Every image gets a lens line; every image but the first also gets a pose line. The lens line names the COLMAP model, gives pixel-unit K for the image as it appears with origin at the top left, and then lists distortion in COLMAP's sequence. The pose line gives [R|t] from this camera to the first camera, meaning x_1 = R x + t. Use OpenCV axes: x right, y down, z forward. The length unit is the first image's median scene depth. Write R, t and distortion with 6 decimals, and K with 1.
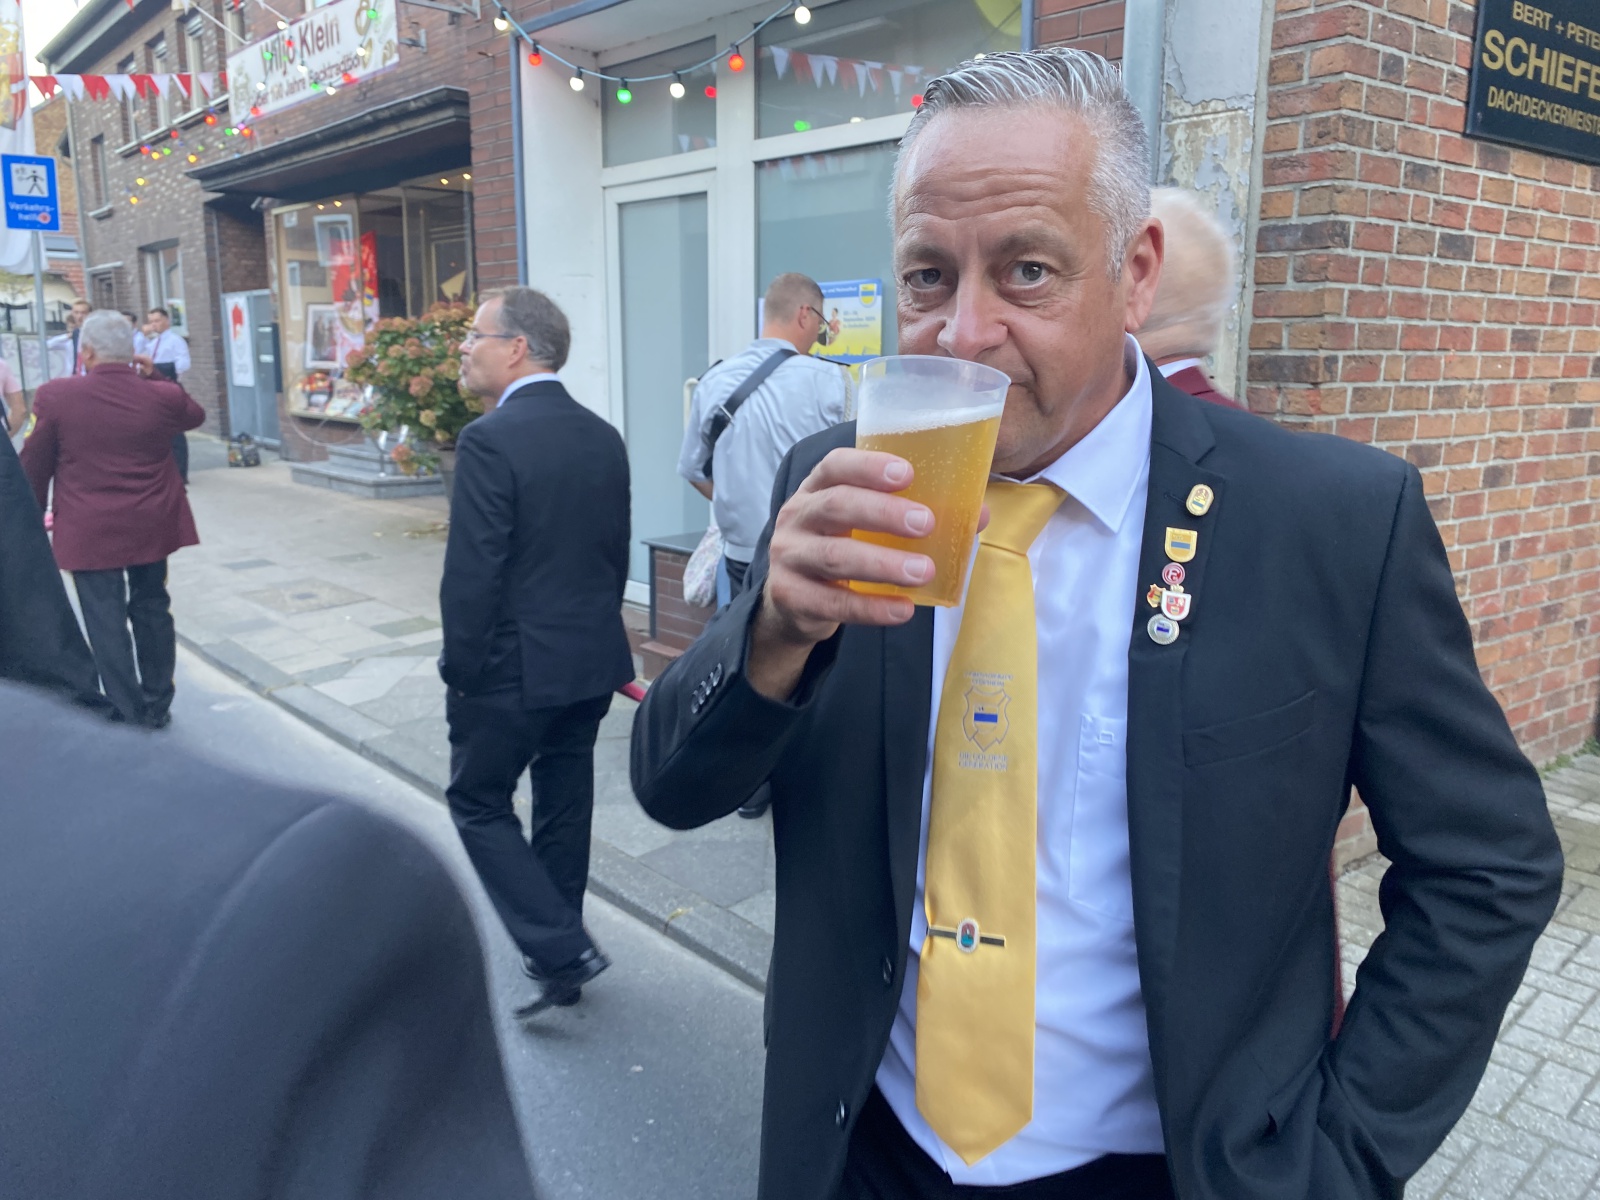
lens RADIAL K [[1220.0, 0, 797.4], [0, 1220.0, 597.5], [0, 0, 1]] dist [0.011155, -0.010796]
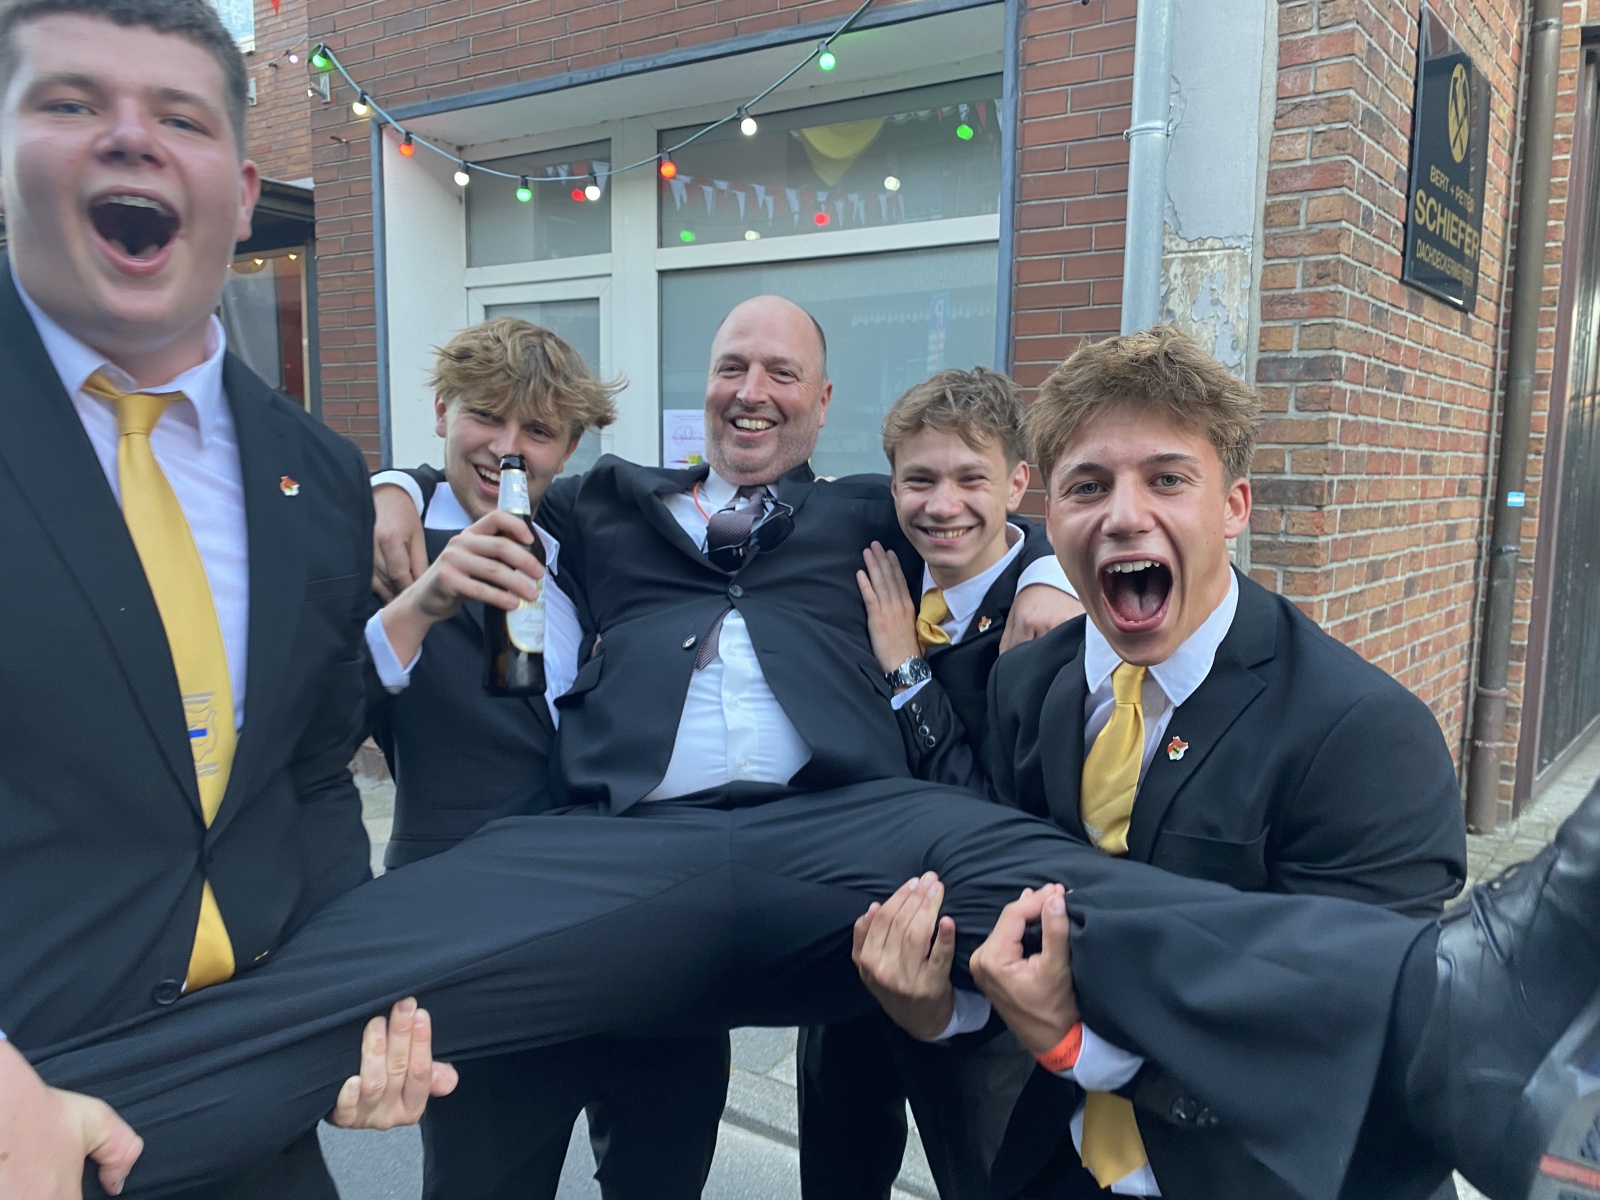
lens RADIAL K [[1220.0, 0, 800.9], [0, 1220.0, 624.7], [0, 0, 1]] dist [0.011155, -0.010796]
pose [[0.967013, -0.025642, 0.253432, -0.276786], [0.041037, 0.997607, -0.055645, -0.031880], [-0.251398, 0.064210, 0.965751, 0.096677]]
